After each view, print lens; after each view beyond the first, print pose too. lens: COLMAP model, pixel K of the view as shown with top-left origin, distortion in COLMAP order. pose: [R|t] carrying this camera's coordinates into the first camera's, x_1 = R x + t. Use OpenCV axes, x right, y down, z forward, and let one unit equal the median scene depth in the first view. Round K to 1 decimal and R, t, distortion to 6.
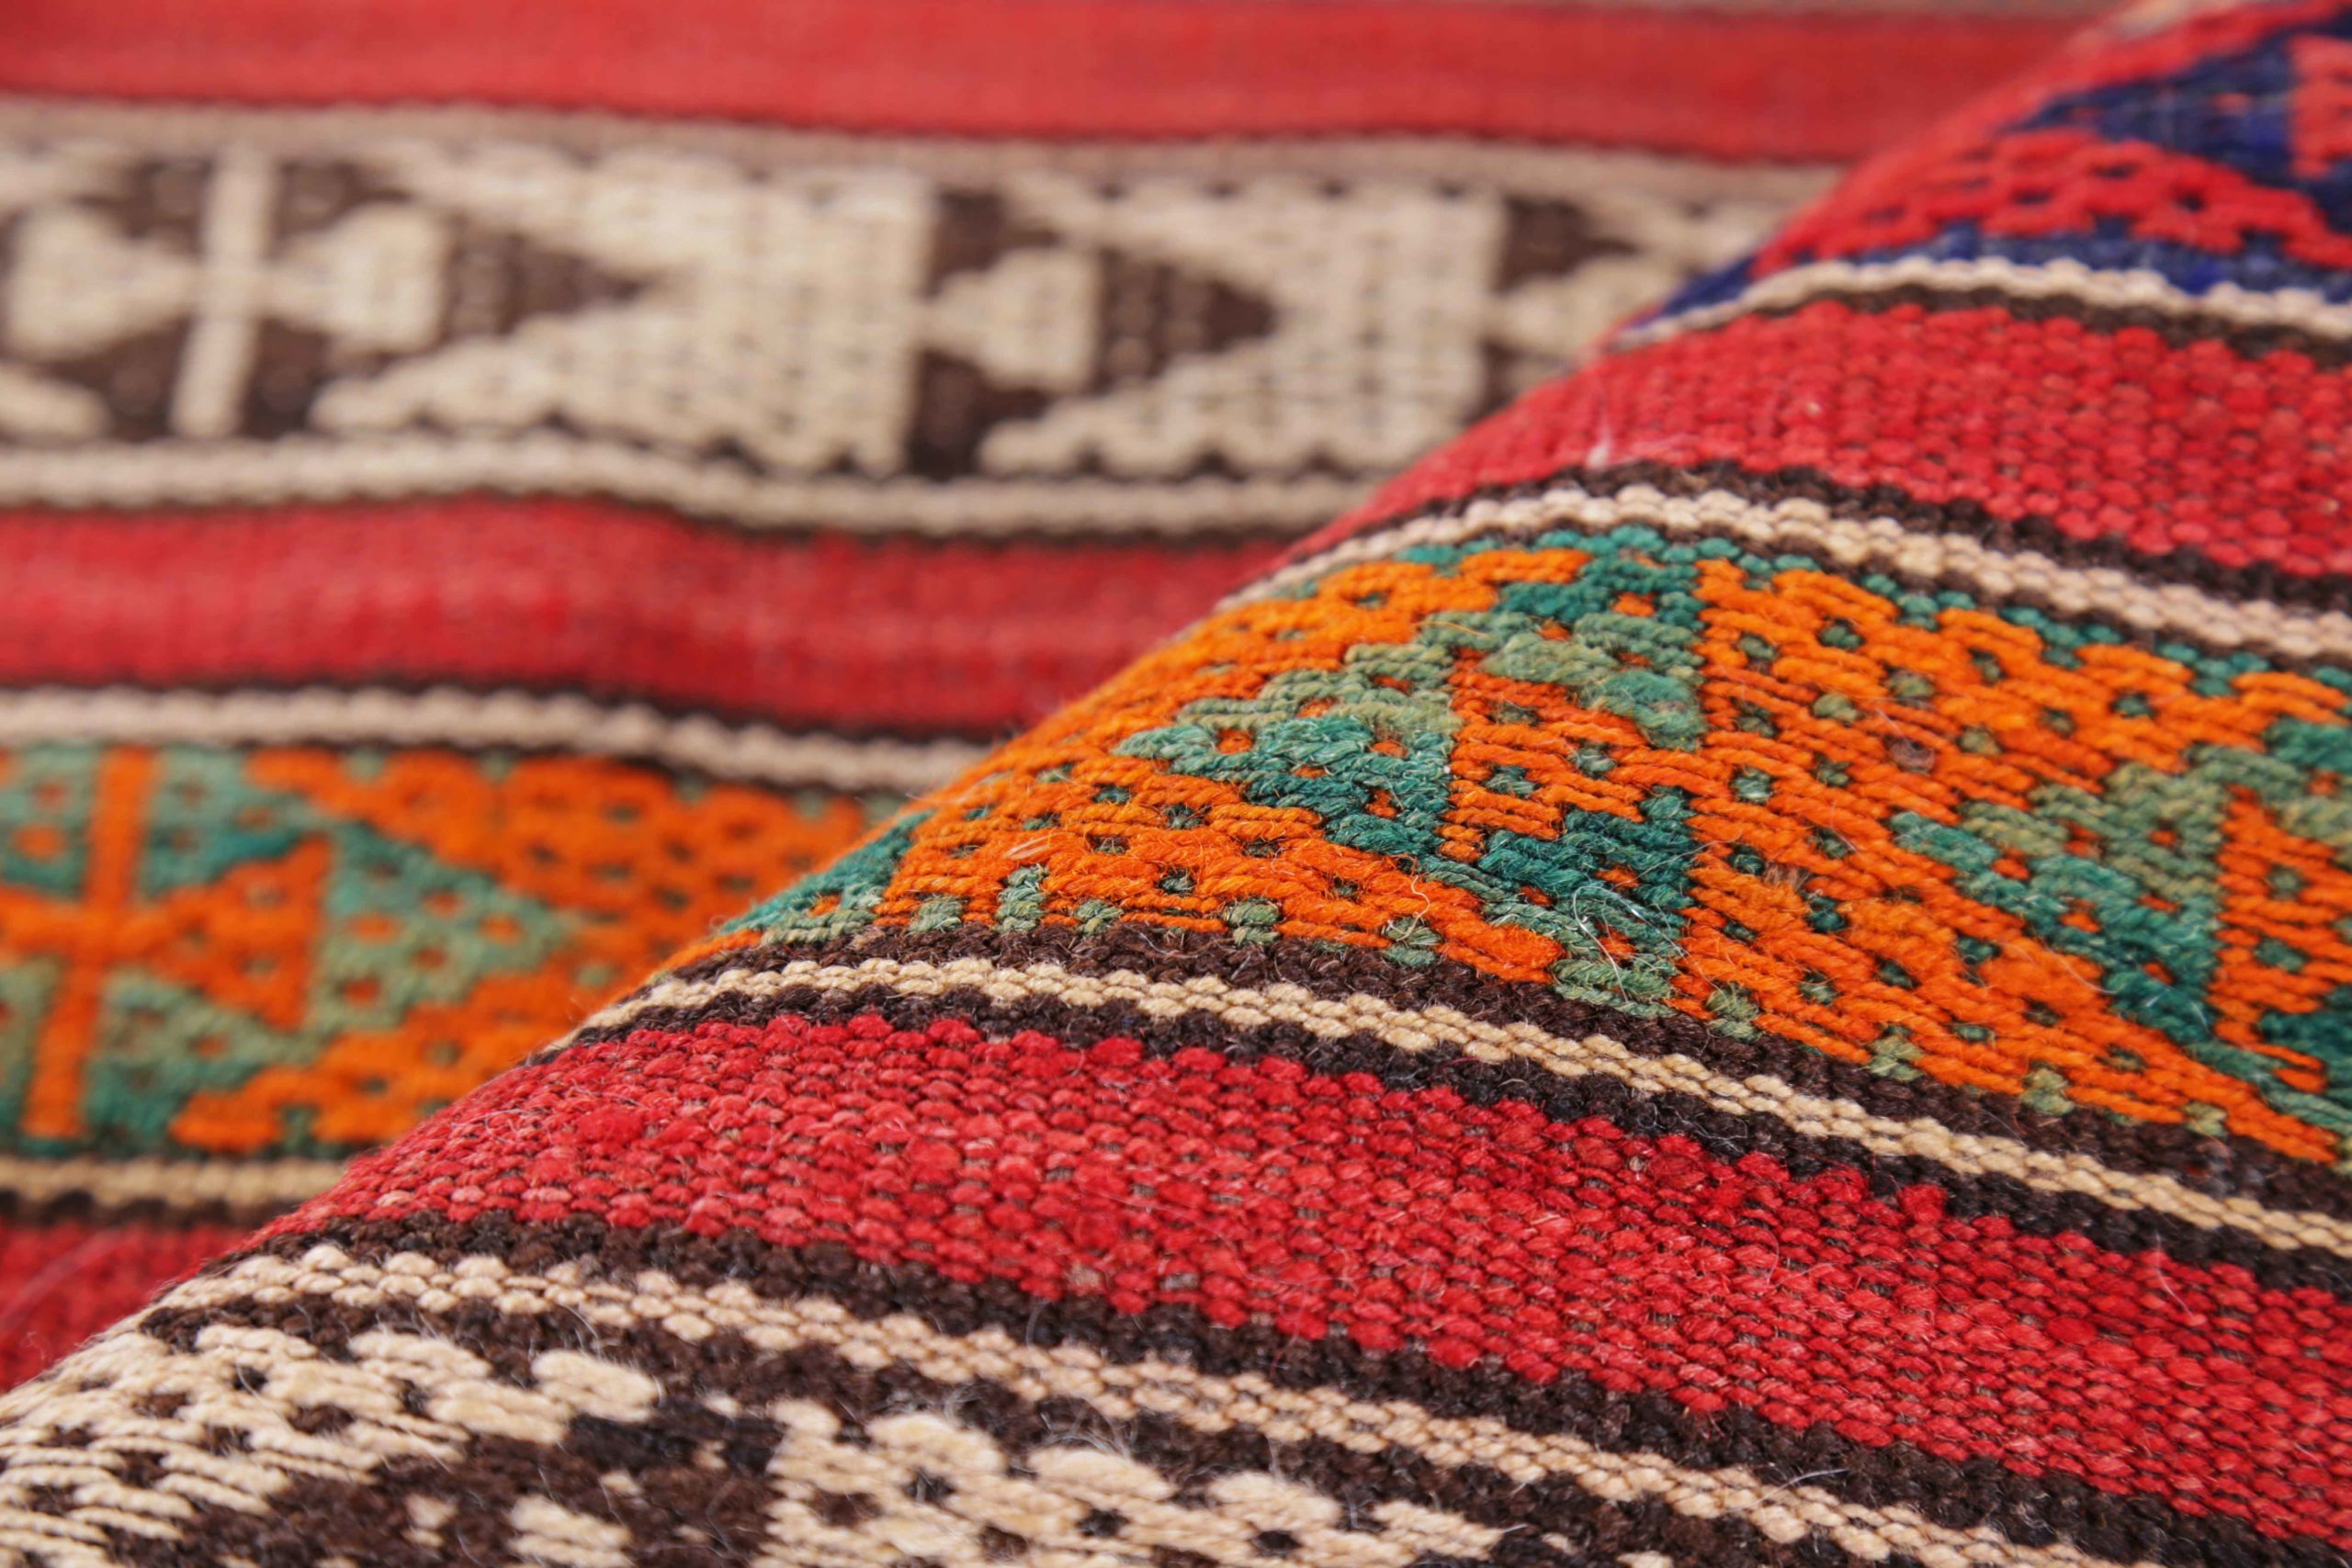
lens RADIAL K [[5859.0, 0, 1176.0], [0, 5859.0, 784.0], [0, 0, 1]] dist [0.307433, -0.281122]
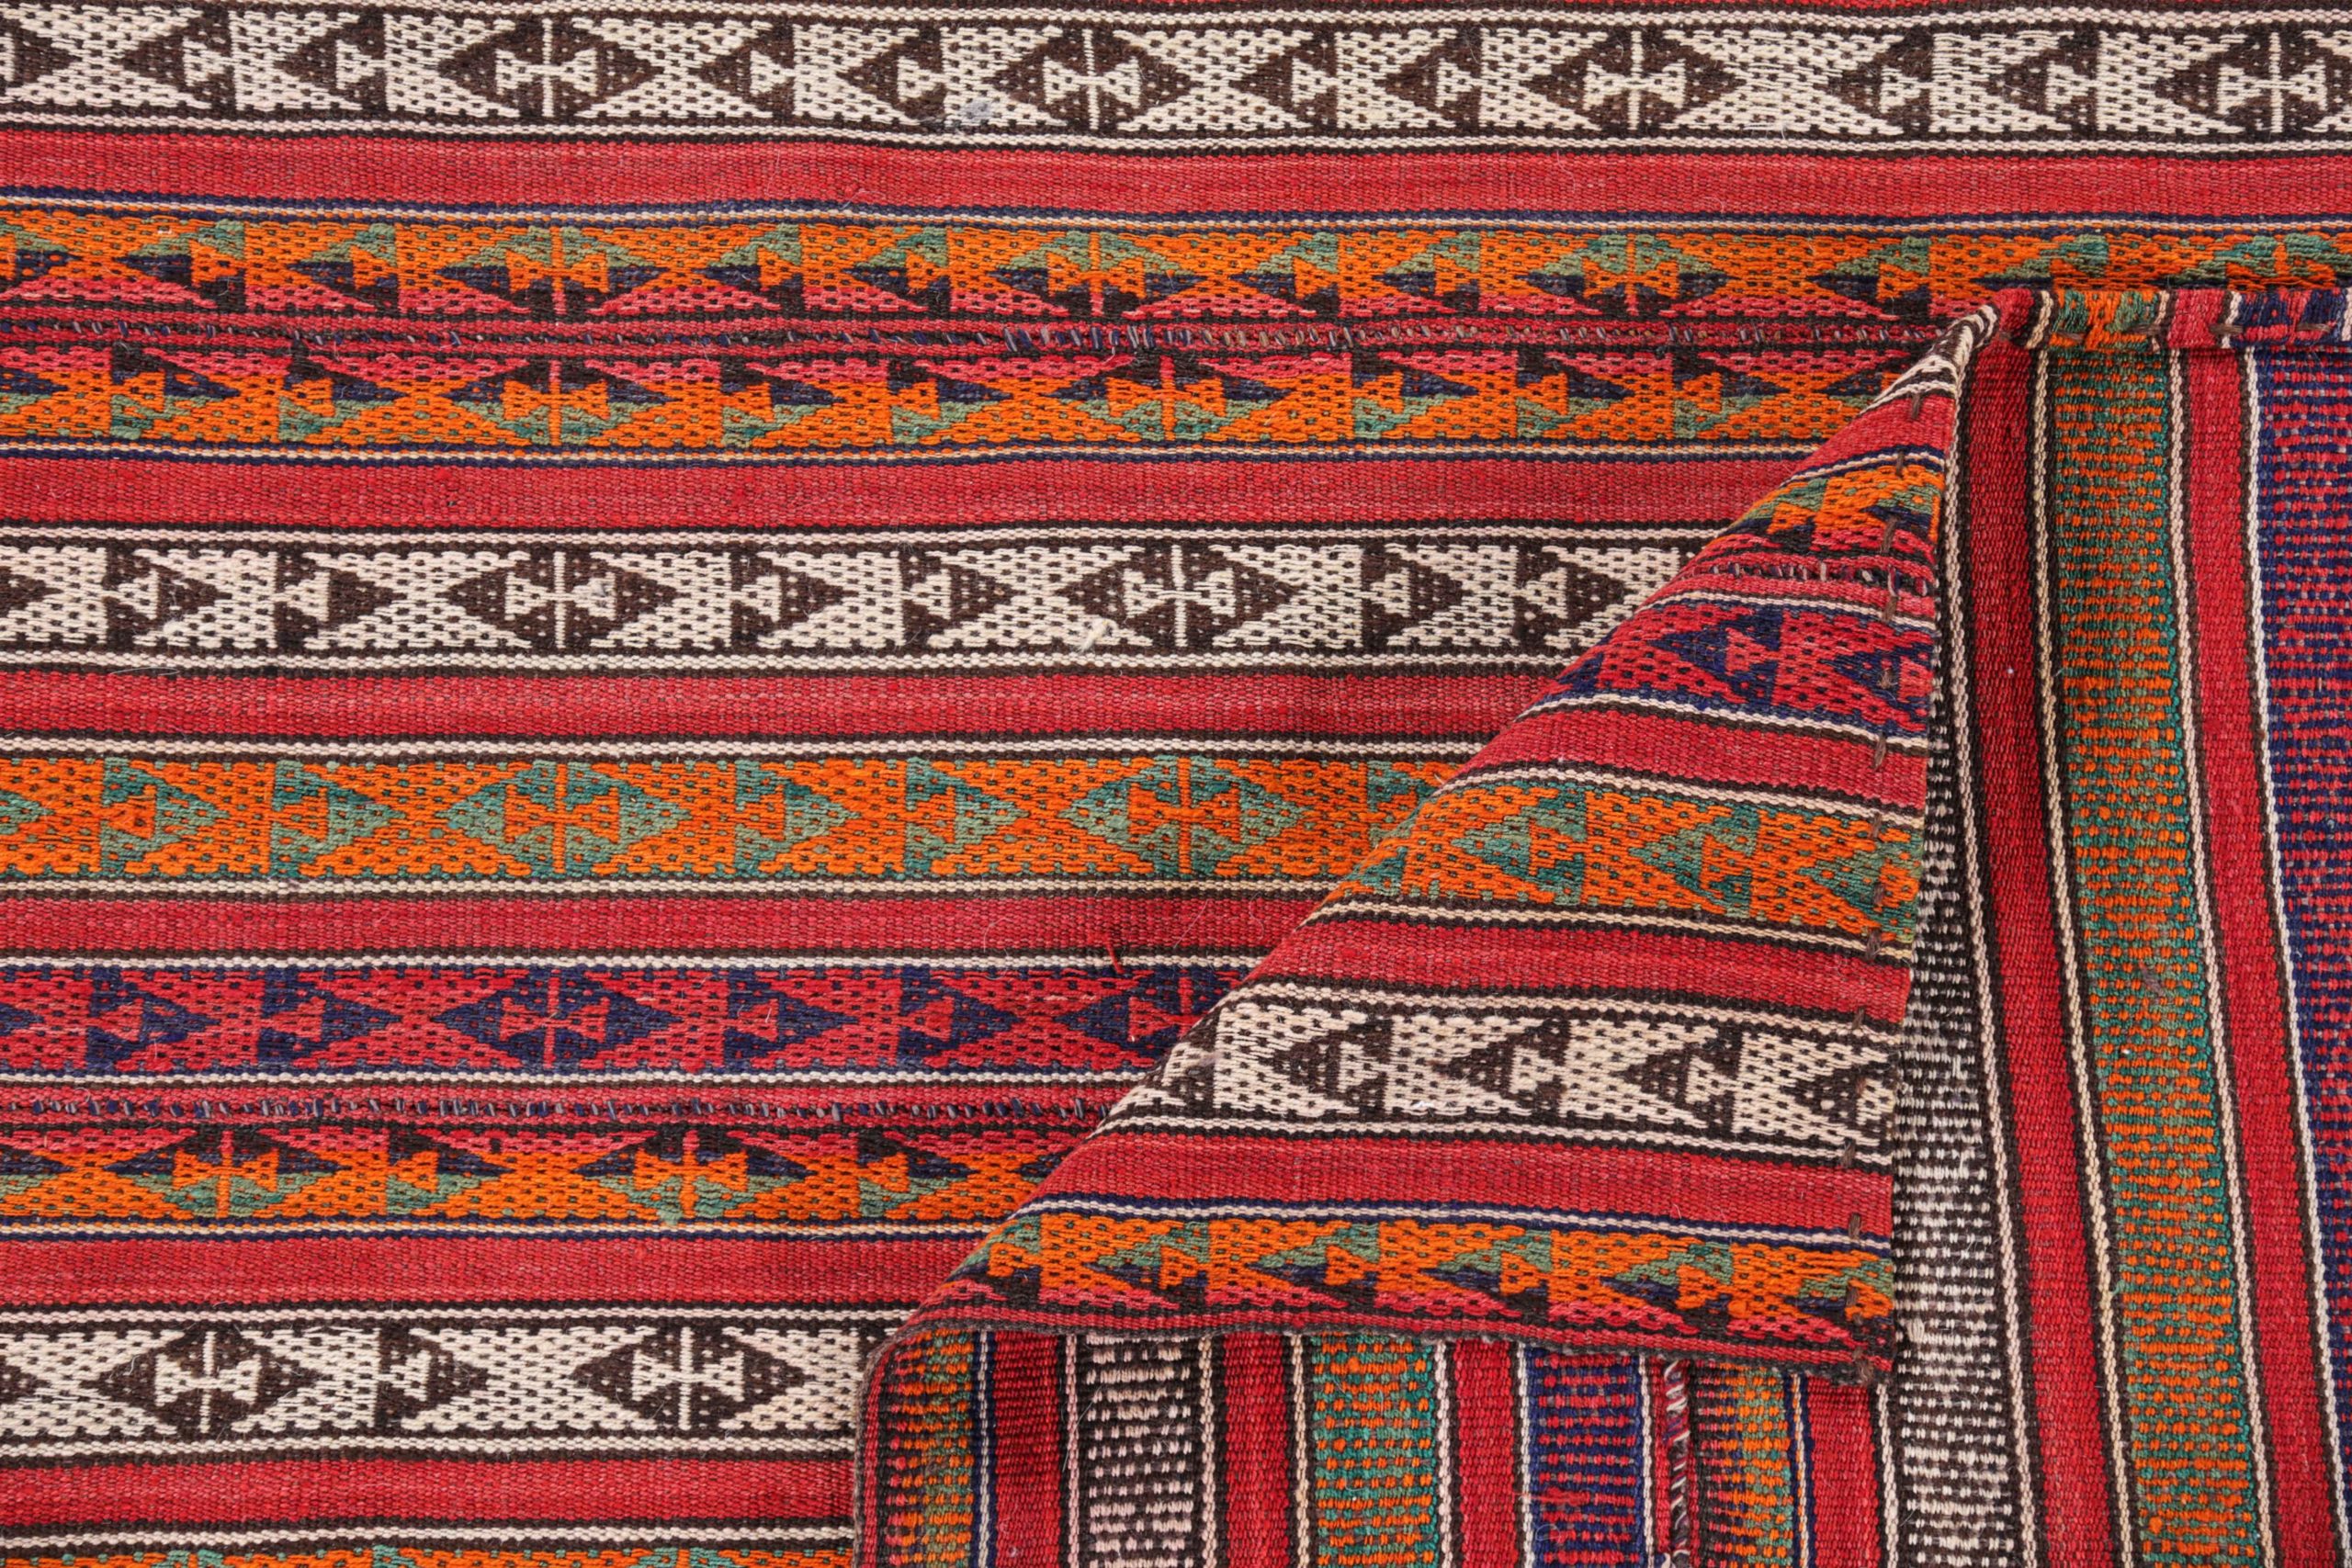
lens RADIAL K [[4425.5, 0, 1176.0], [0, 4425.5, 784.0], [0, 0, 1]] dist [0.395151, -0.342190]
pose [[0.997302, -0.062885, 0.037862, -0.343184], [0.030856, 0.827171, 0.561102, -1.934829], [-0.066603, -0.558420, 0.826880, -1.720229]]
